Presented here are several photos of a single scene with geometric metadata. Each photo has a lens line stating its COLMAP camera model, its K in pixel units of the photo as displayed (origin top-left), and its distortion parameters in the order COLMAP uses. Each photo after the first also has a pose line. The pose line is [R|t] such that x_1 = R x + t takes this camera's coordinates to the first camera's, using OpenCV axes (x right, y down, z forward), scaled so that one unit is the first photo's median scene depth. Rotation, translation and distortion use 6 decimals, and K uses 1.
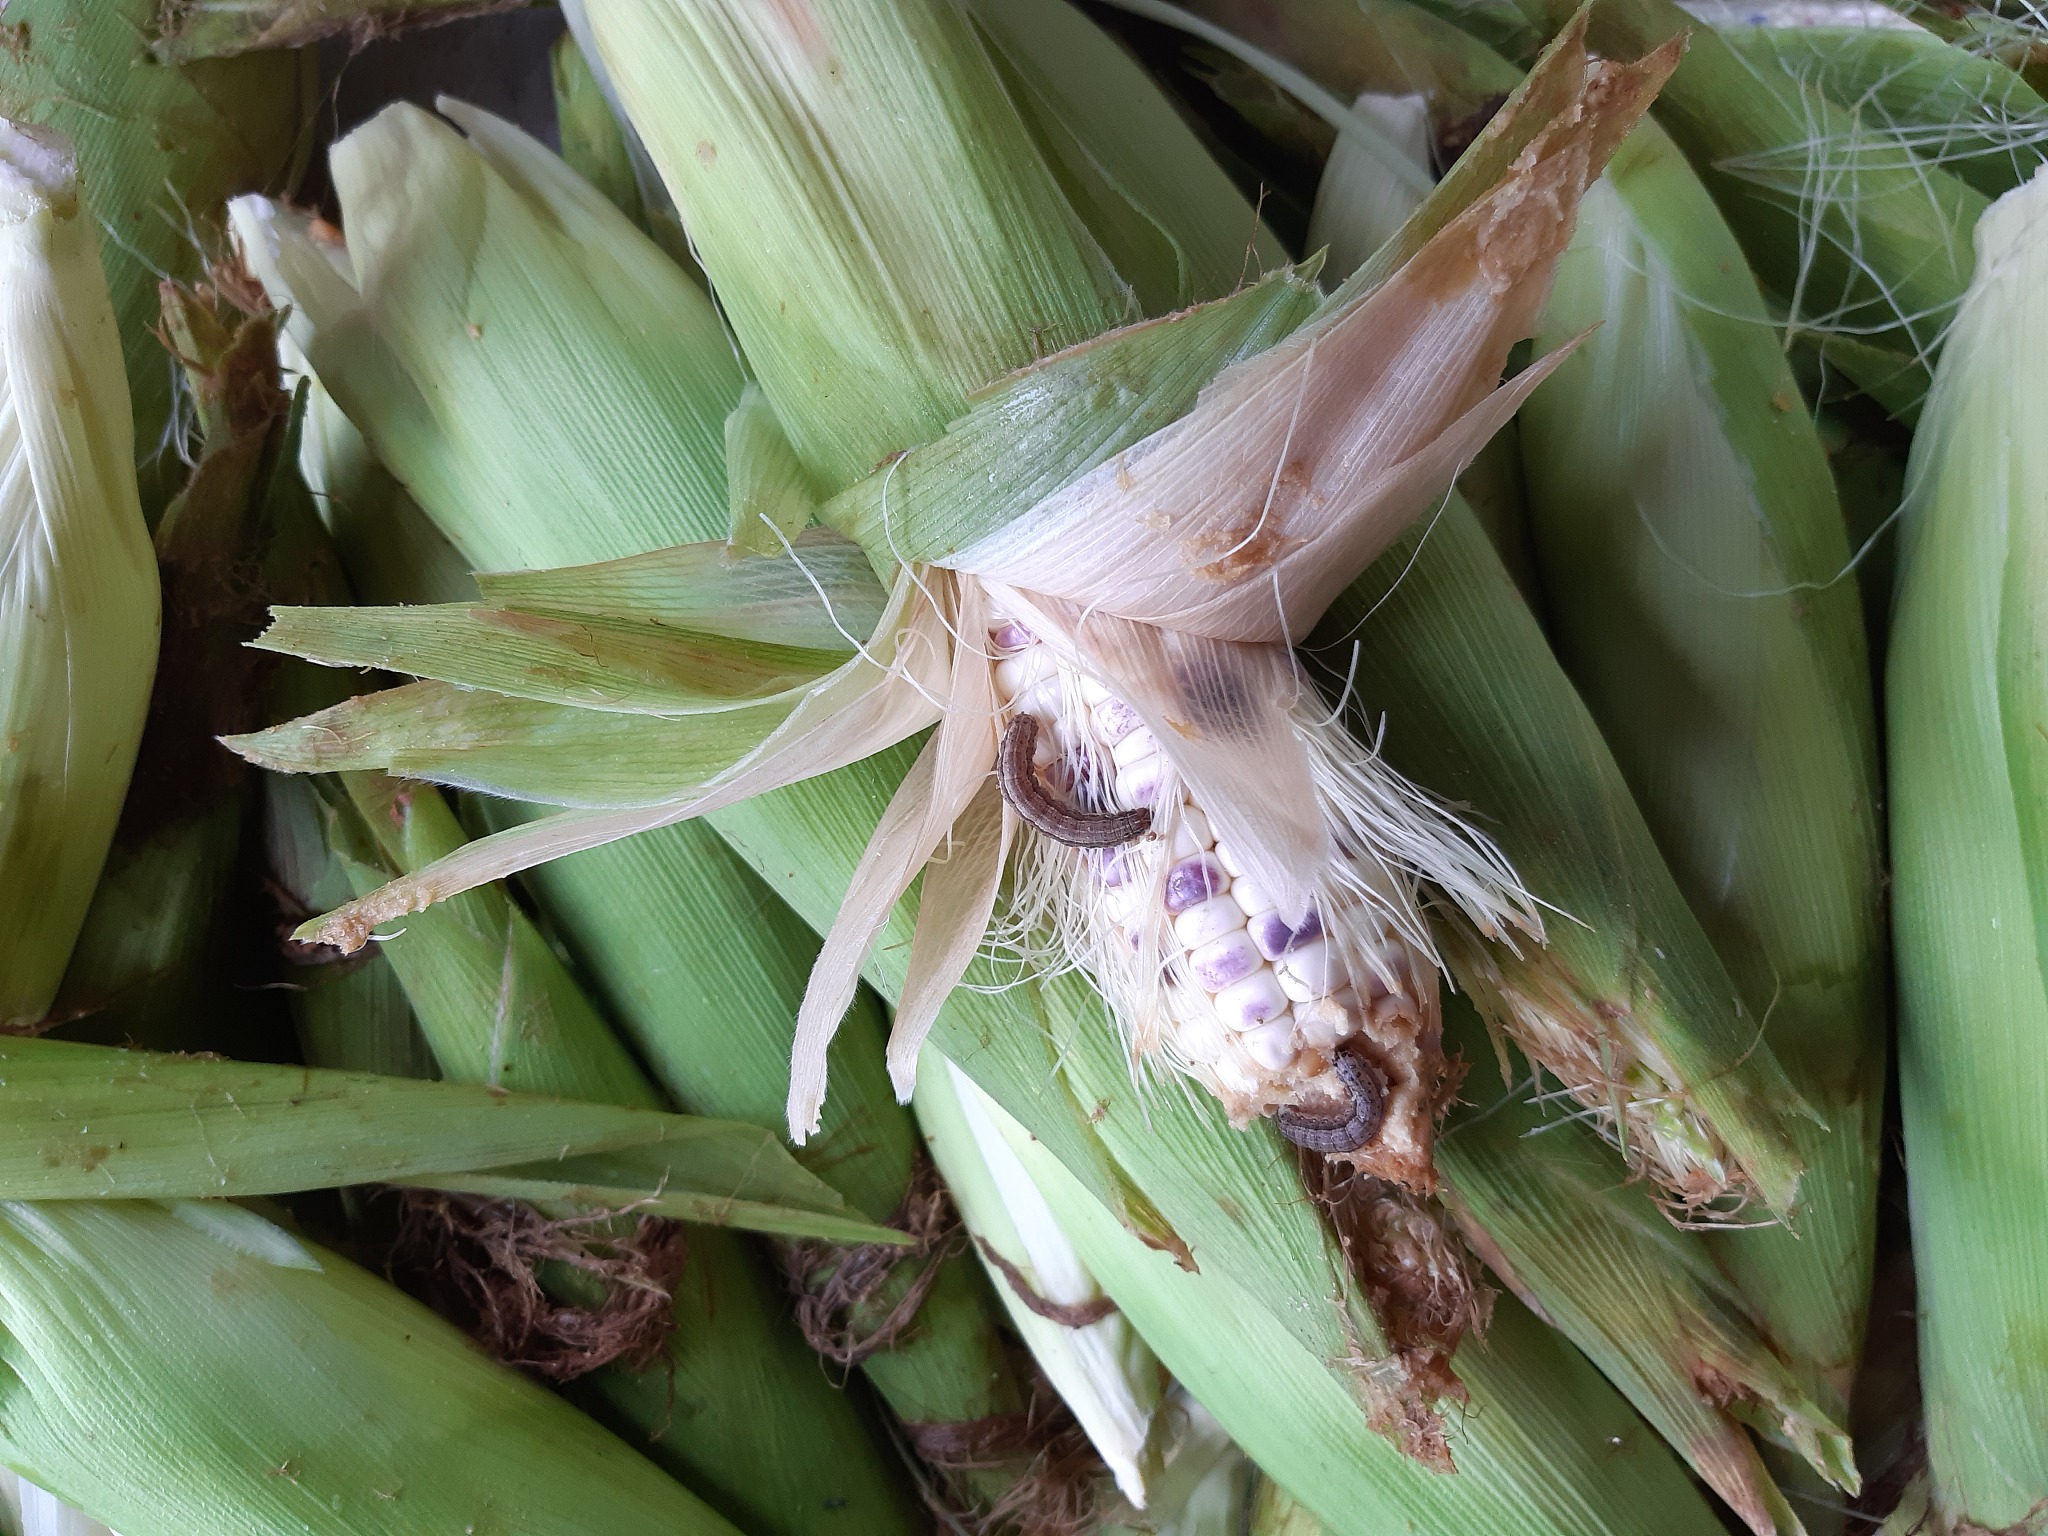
lens RADIAL K [[1674.8, 0, 1009.0], [0, 1674.8, 758.3], [0, 0, 1]] dist [0.077093, -0.276305]
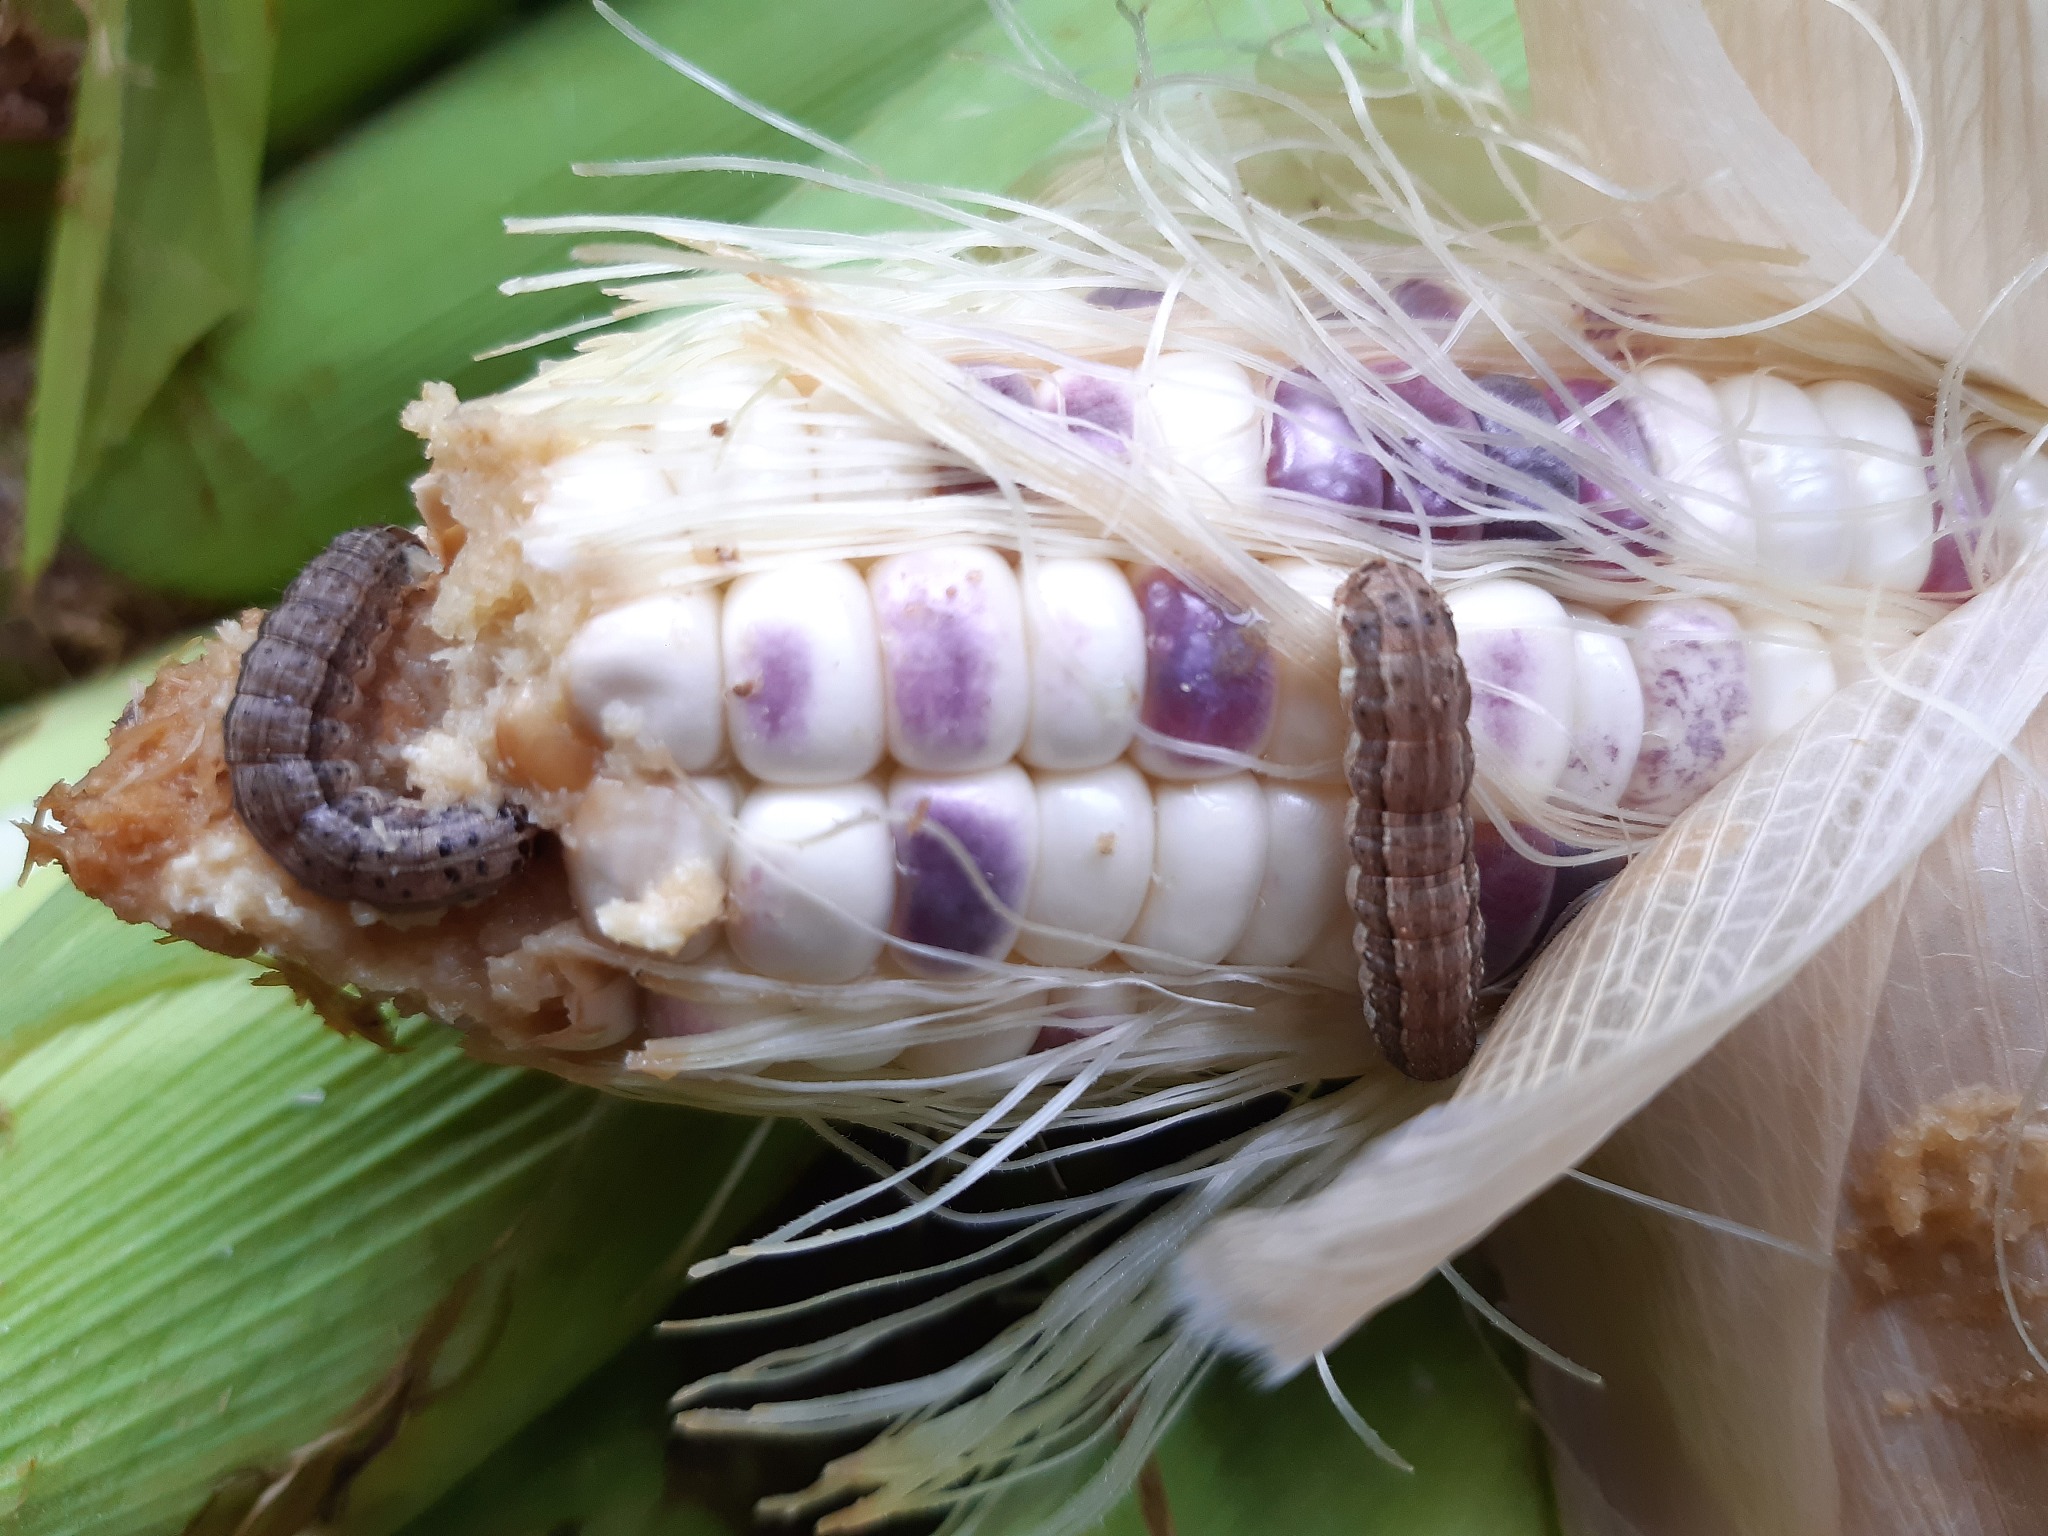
lens RADIAL K [[1674.8, 0, 1009.0], [0, 1674.8, 758.3], [0, 0, 1]] dist [0.077093, -0.276305]
pose [[-0.489559, 0.812182, 0.317321, 0.036977], [-0.867197, -0.415471, -0.274504, 0.187416], [-0.091109, -0.409566, 0.907720, 0.690036]]
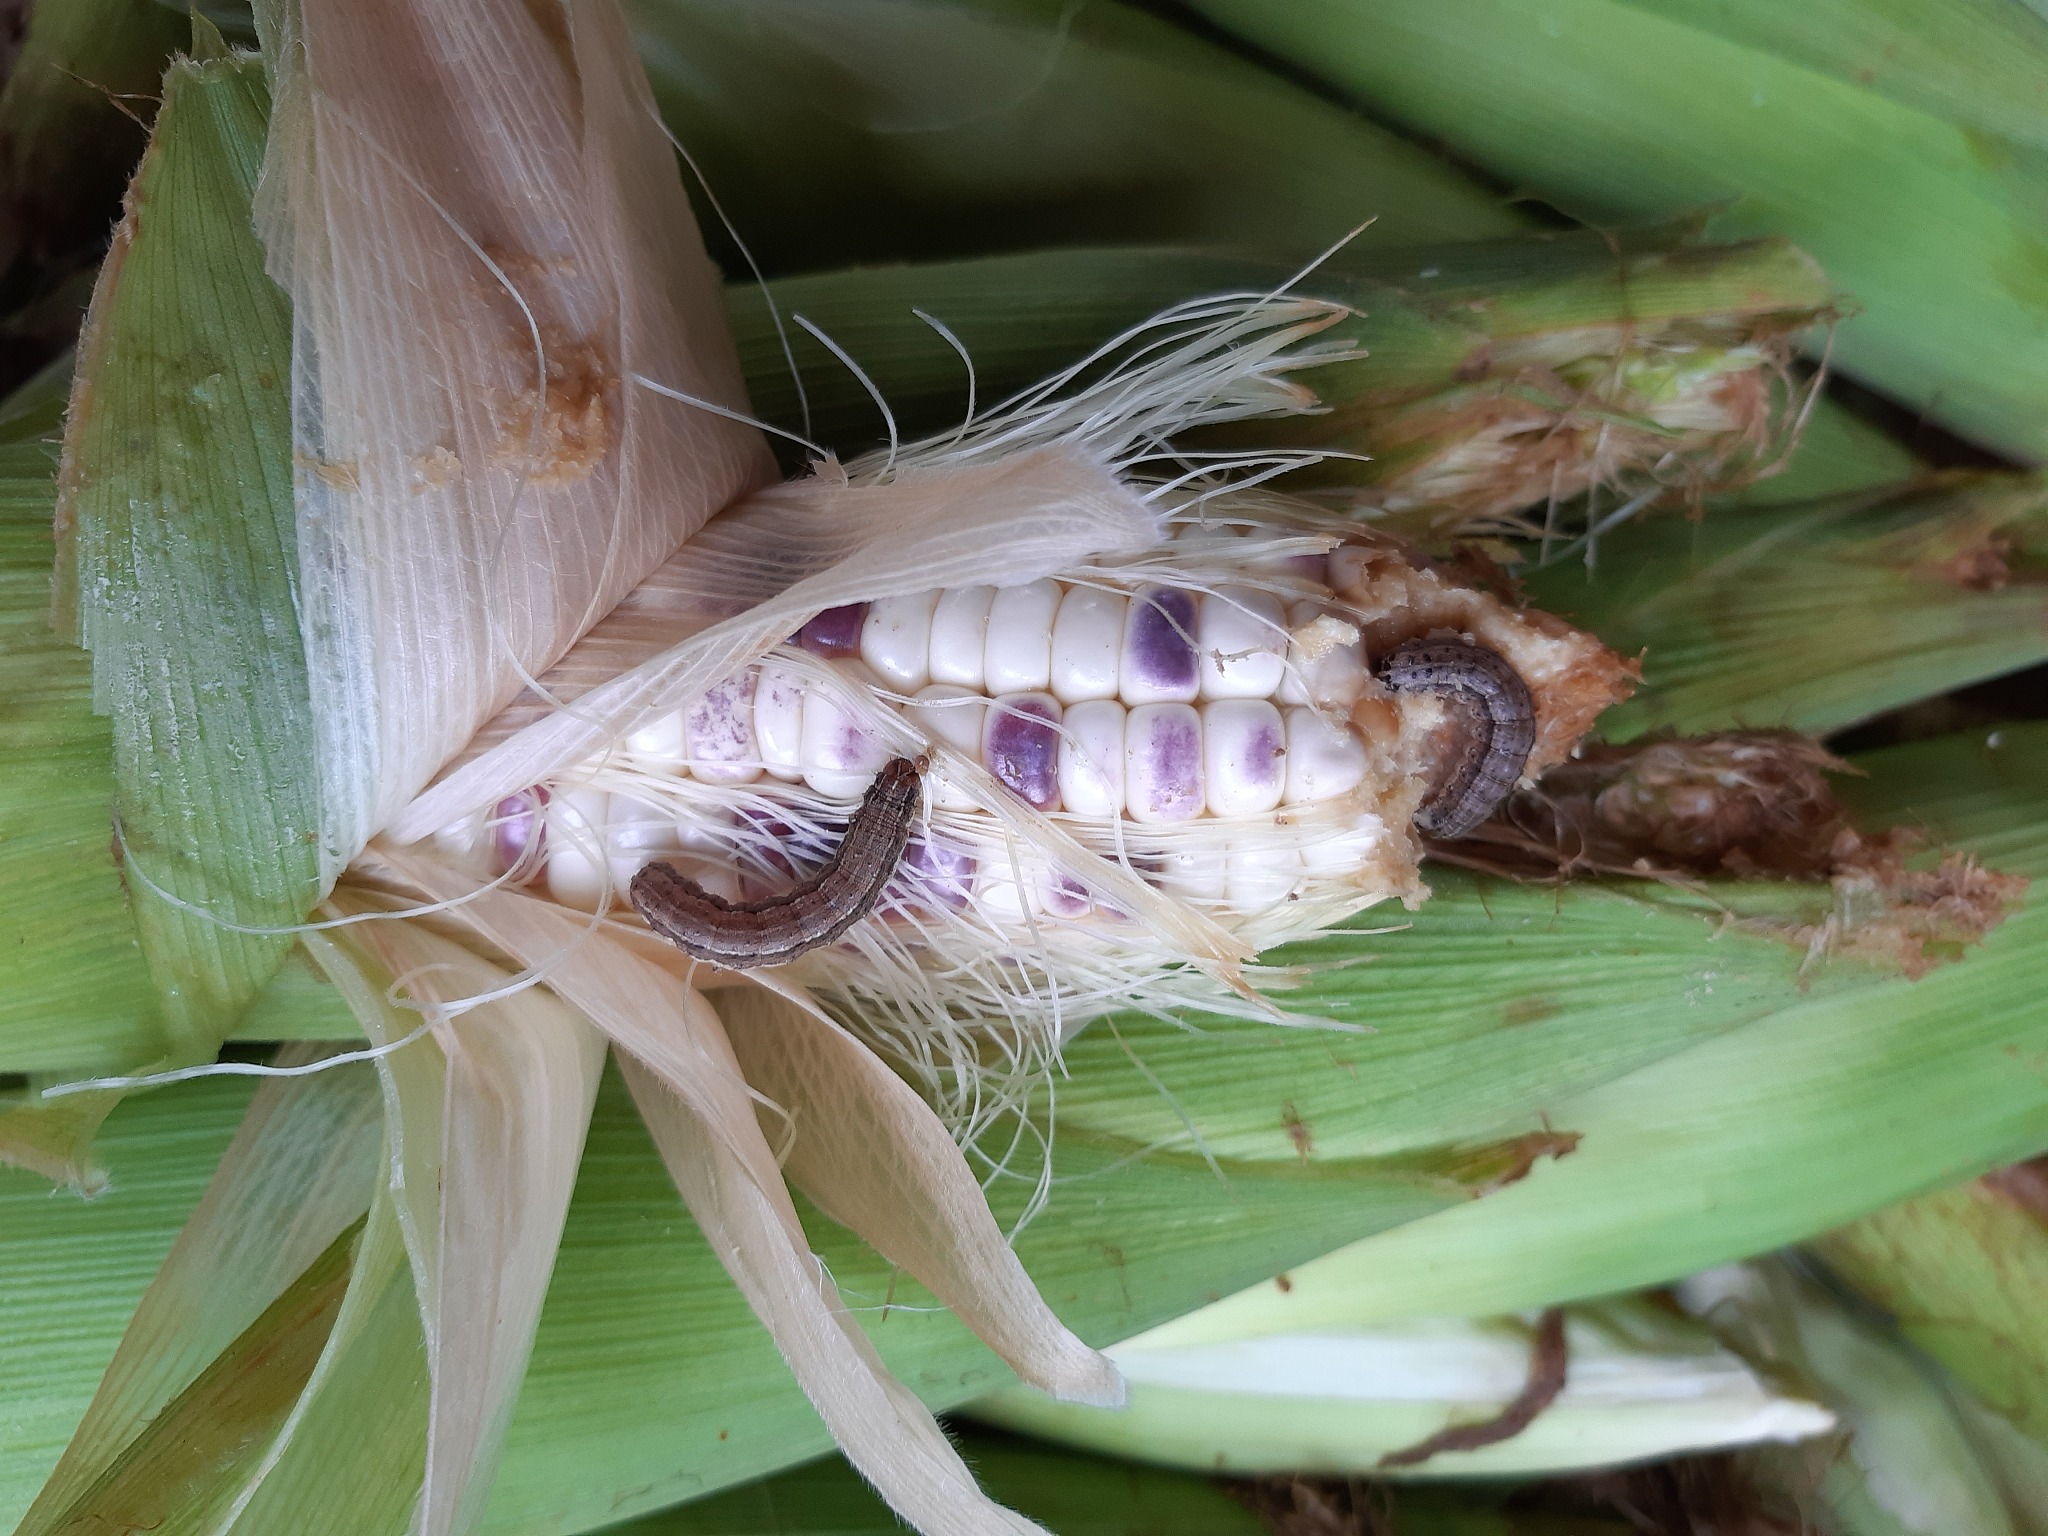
lens RADIAL K [[1674.8, 0, 1009.0], [0, 1674.8, 758.3], [0, 0, 1]] dist [0.077093, -0.276305]
pose [[0.466093, -0.835858, 0.290000, -0.066517], [0.882426, 0.462864, -0.084150, 0.119110], [-0.063893, 0.295125, 0.953320, 0.428554]]
